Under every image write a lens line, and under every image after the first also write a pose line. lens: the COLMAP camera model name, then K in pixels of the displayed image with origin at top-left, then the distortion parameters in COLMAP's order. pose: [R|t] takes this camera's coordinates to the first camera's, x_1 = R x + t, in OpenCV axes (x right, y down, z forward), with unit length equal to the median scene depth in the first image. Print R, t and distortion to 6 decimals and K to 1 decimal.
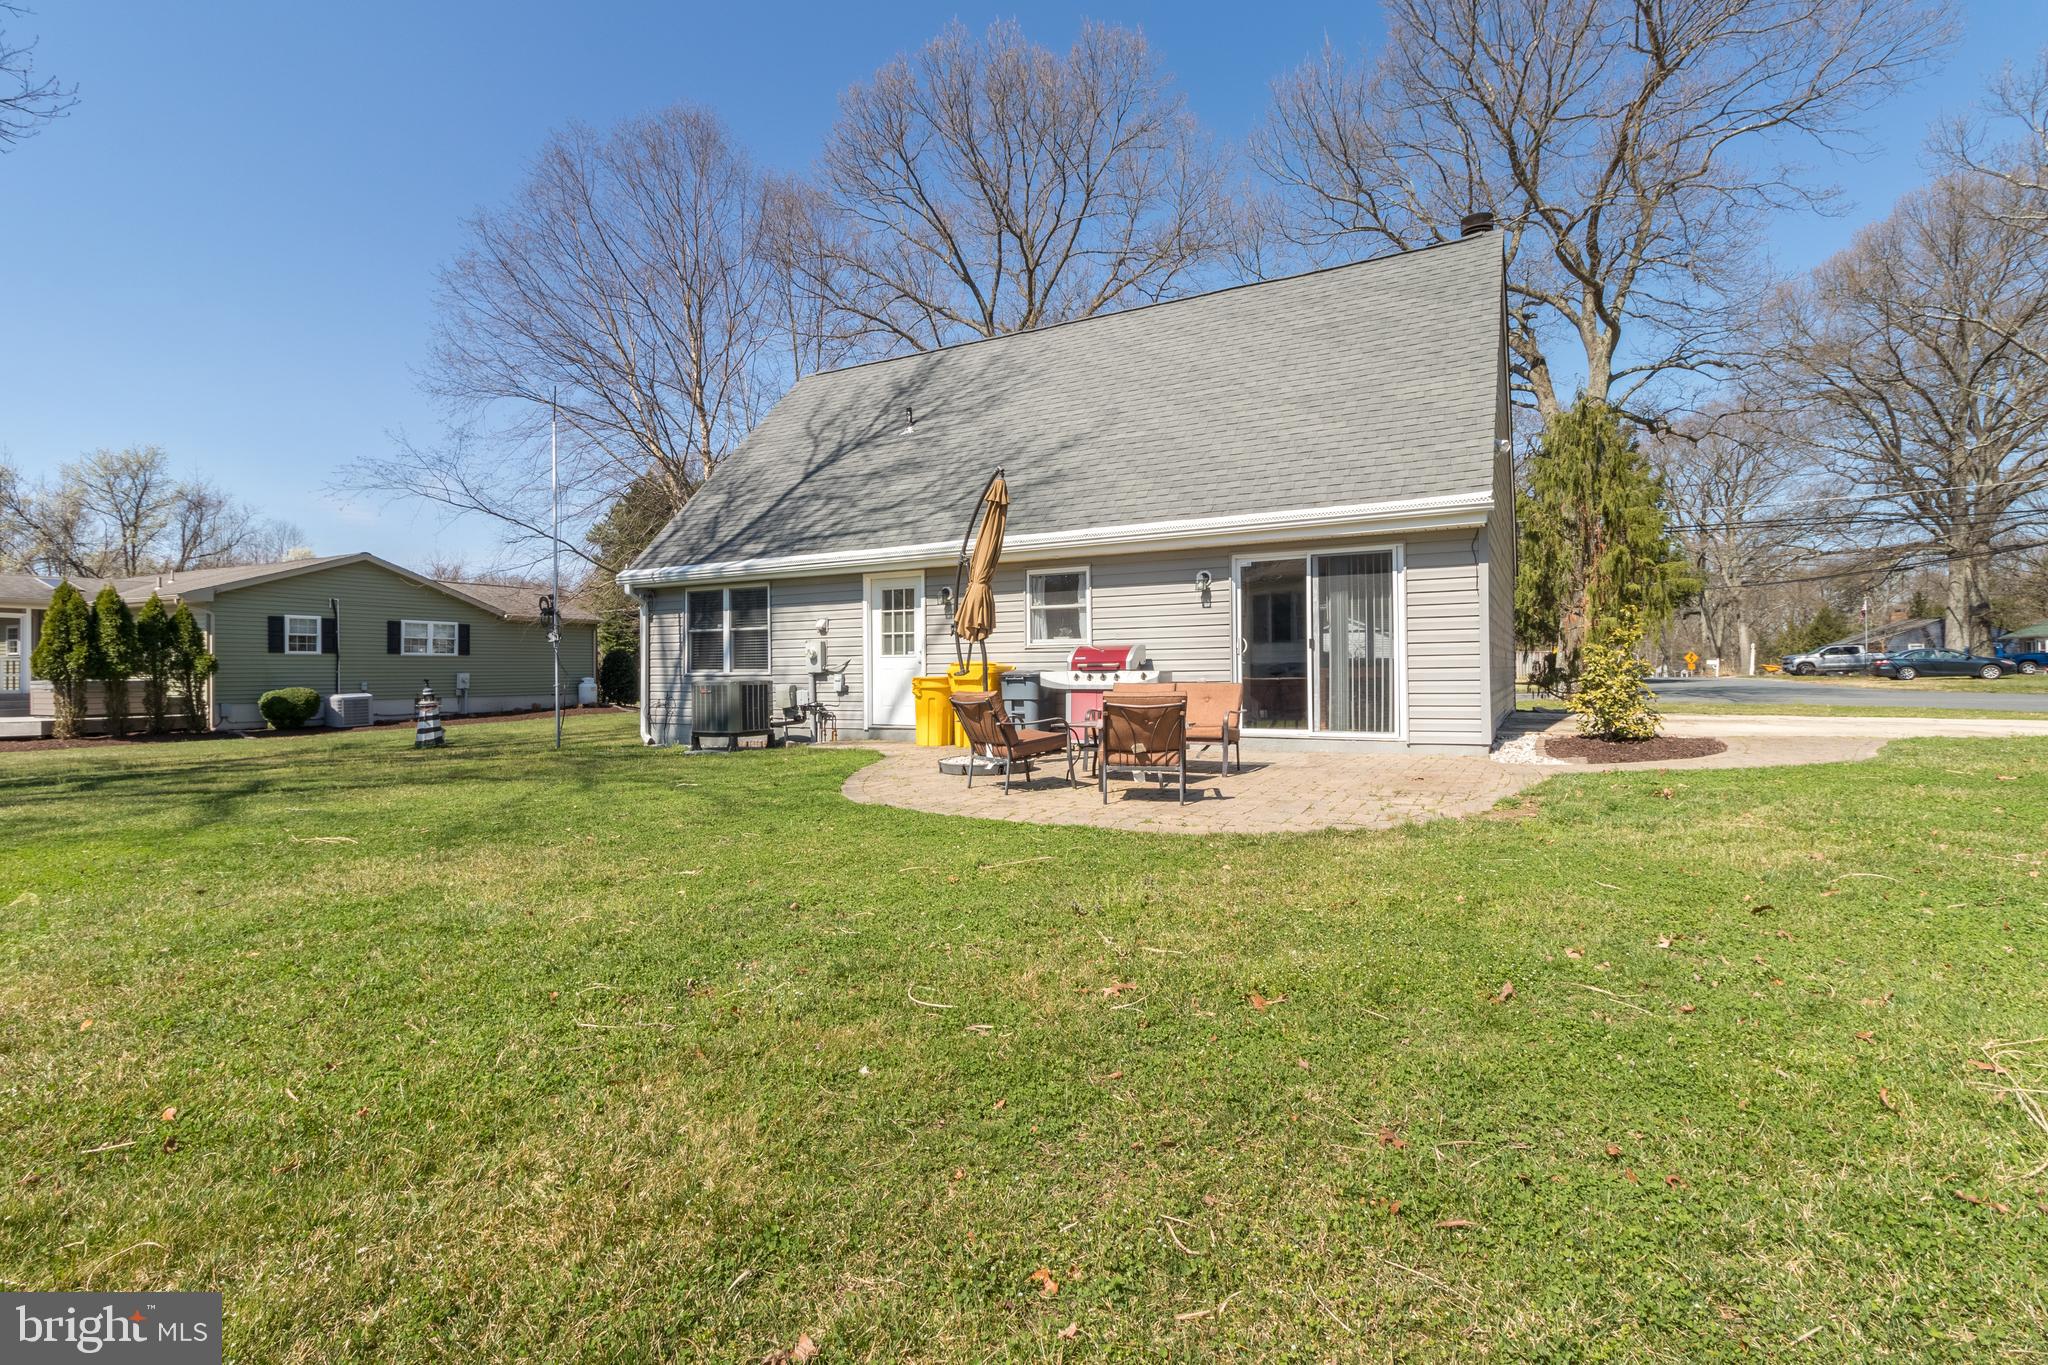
lens RADIAL K [[937.3, 0, 1013.6], [0, 937.3, 662.8], [0, 0, 1]] dist [0.000448, 0.000359]
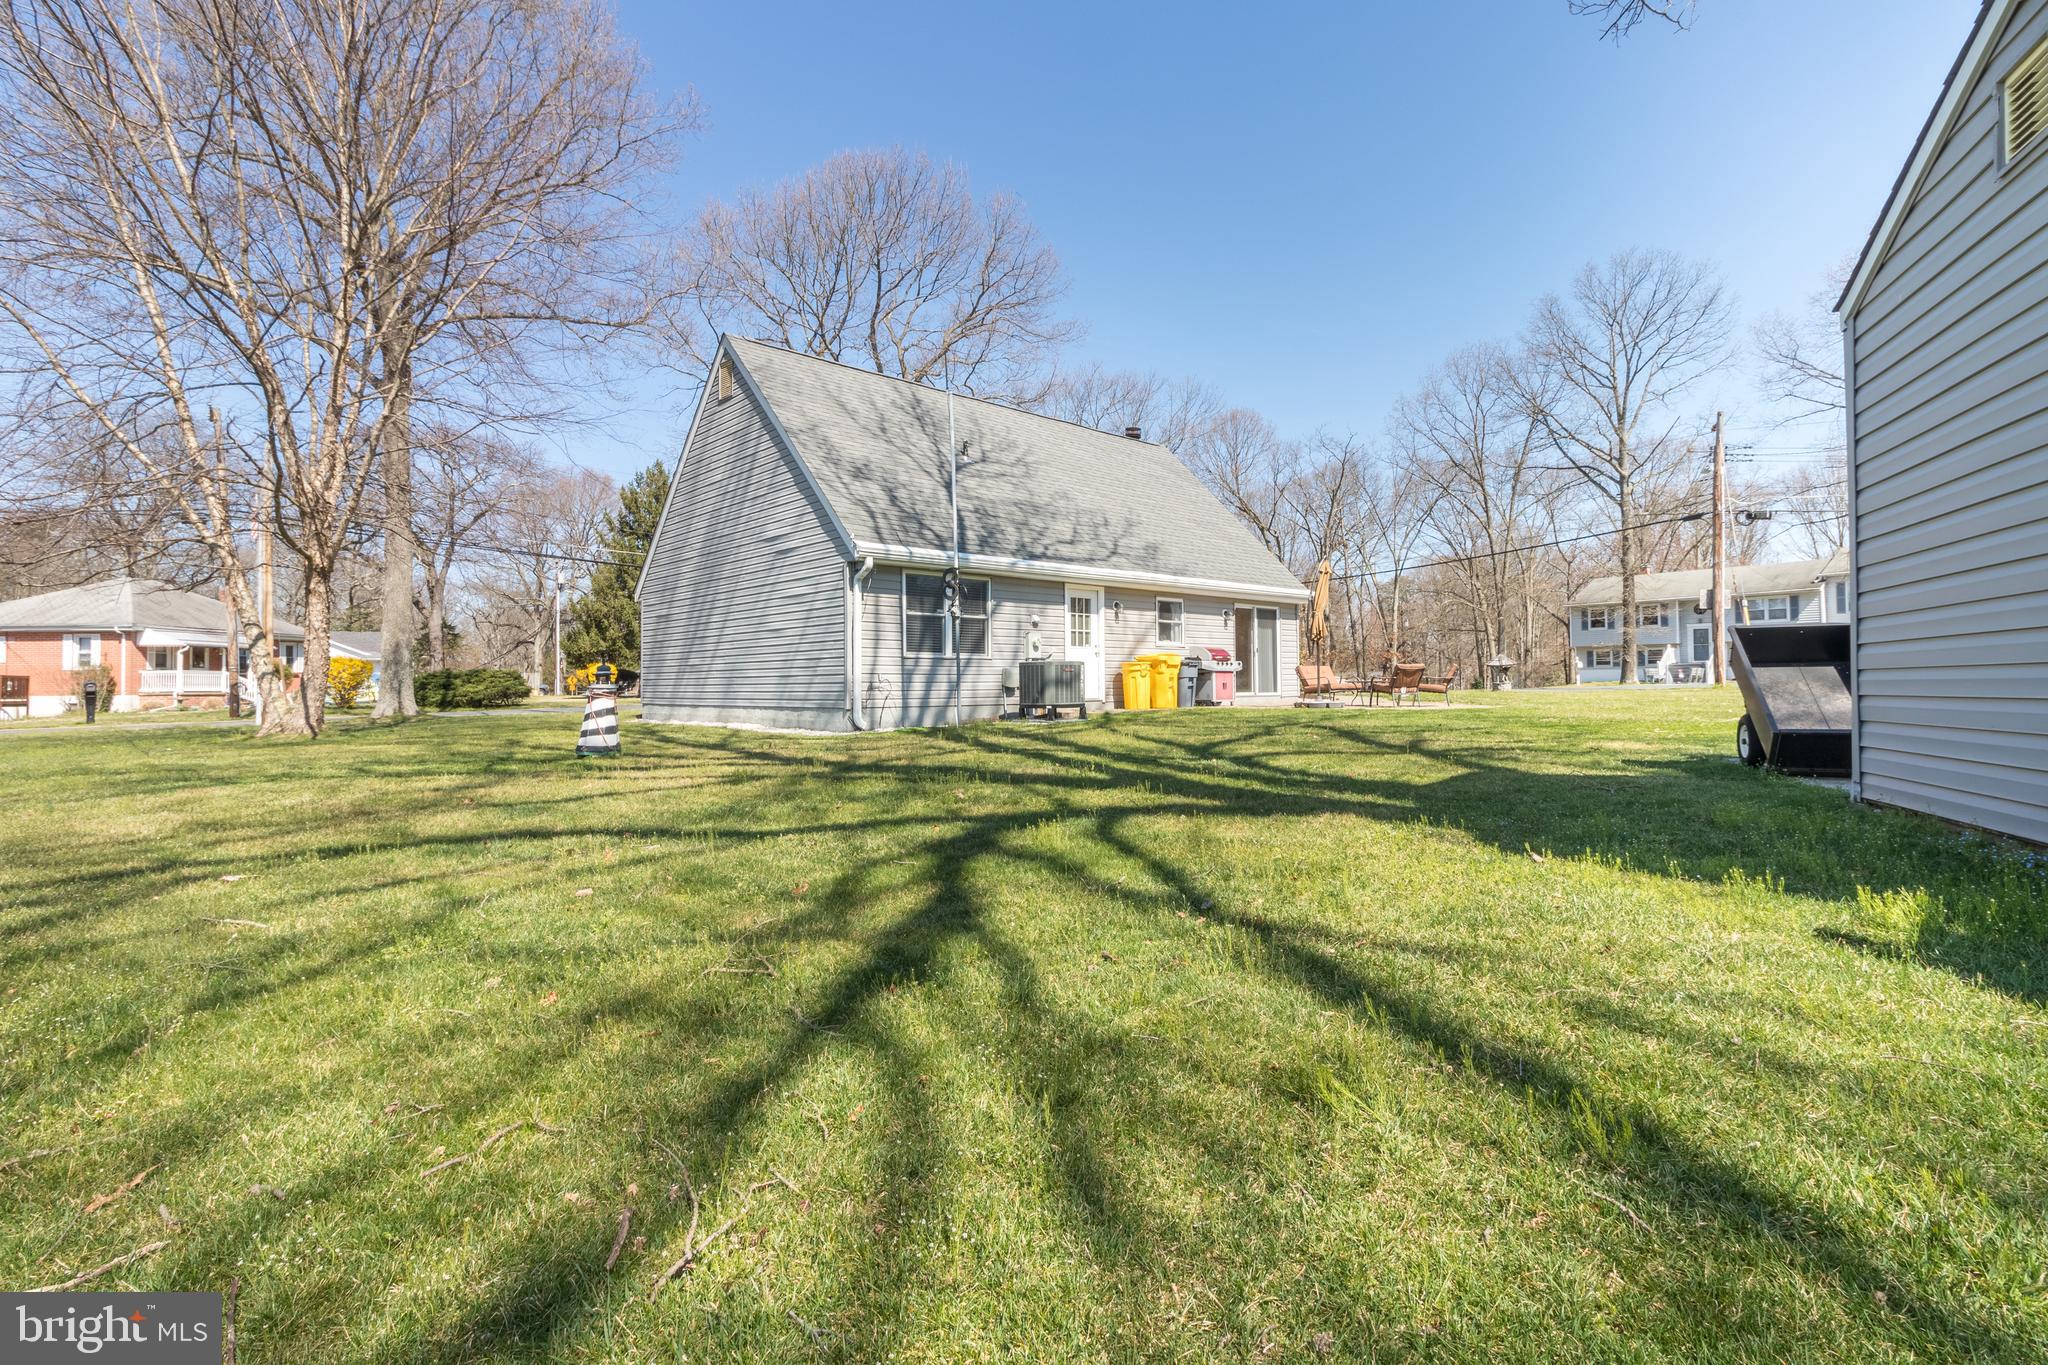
lens RADIAL K [[932.5, 0, 1024.0], [0, 932.5, 682.5], [0, 0, 1]] dist [0.001495, 0.000226]
pose [[0.318232, 0.006334, 0.947992, -1.331911], [-0.003141, 0.999979, -0.005627, 0.047936], [-0.948008, -0.001187, 0.318246, 0.608295]]
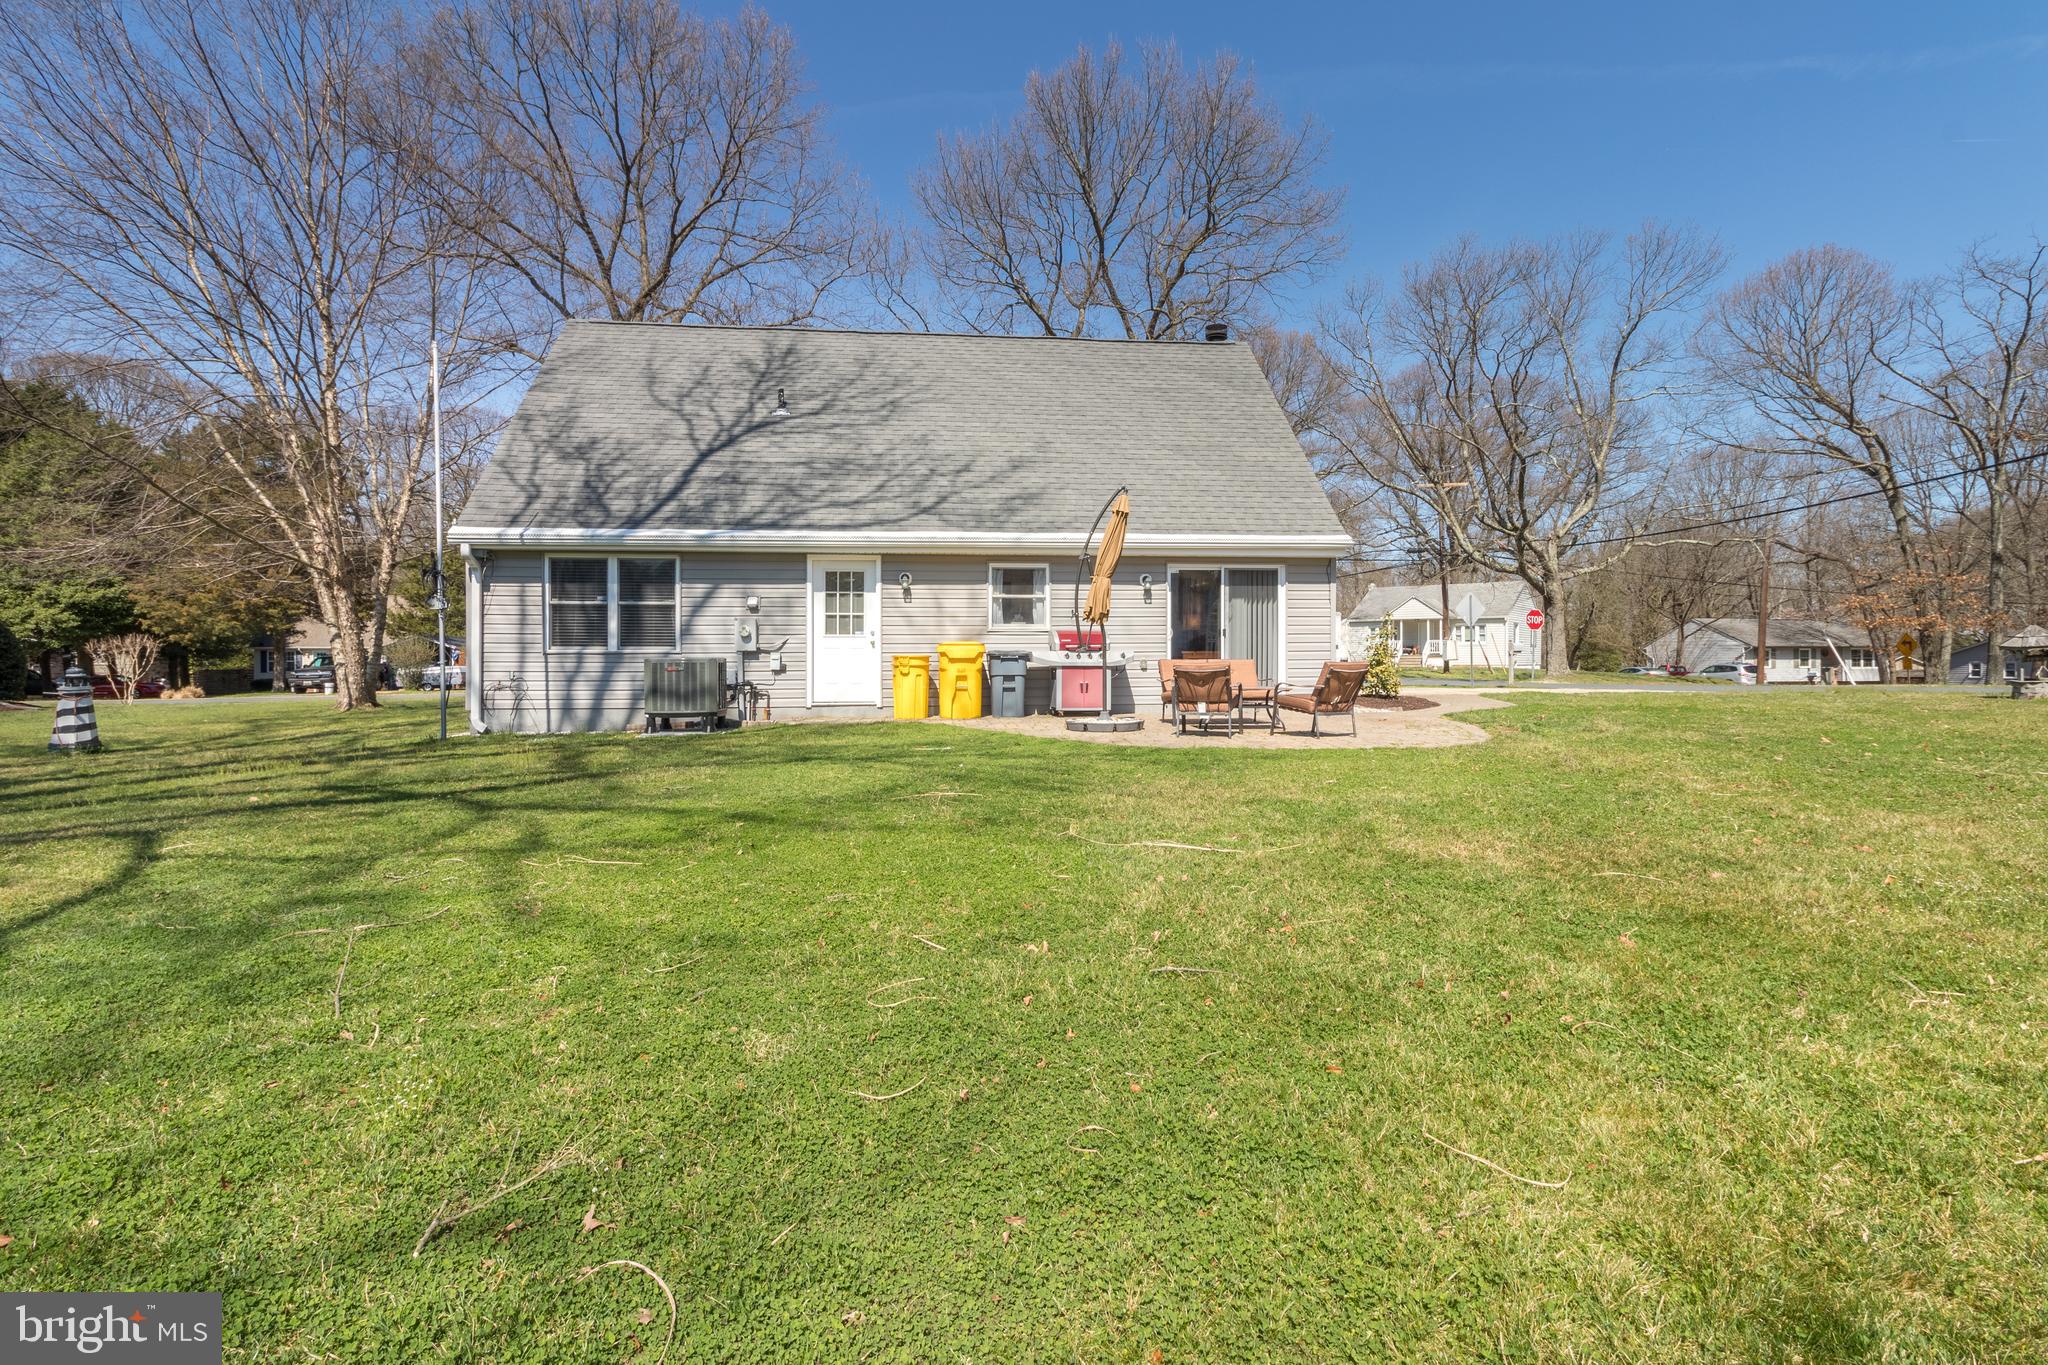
lens RADIAL K [[937.3, 0, 1013.6], [0, 937.3, 662.8], [0, 0, 1]] dist [0.000448, 0.000359]
pose [[0.821699, 0.005108, 0.569898, -0.527909], [-0.010269, 0.999930, 0.005844, 0.013646], [-0.569829, -0.010654, 0.821694, 0.032187]]
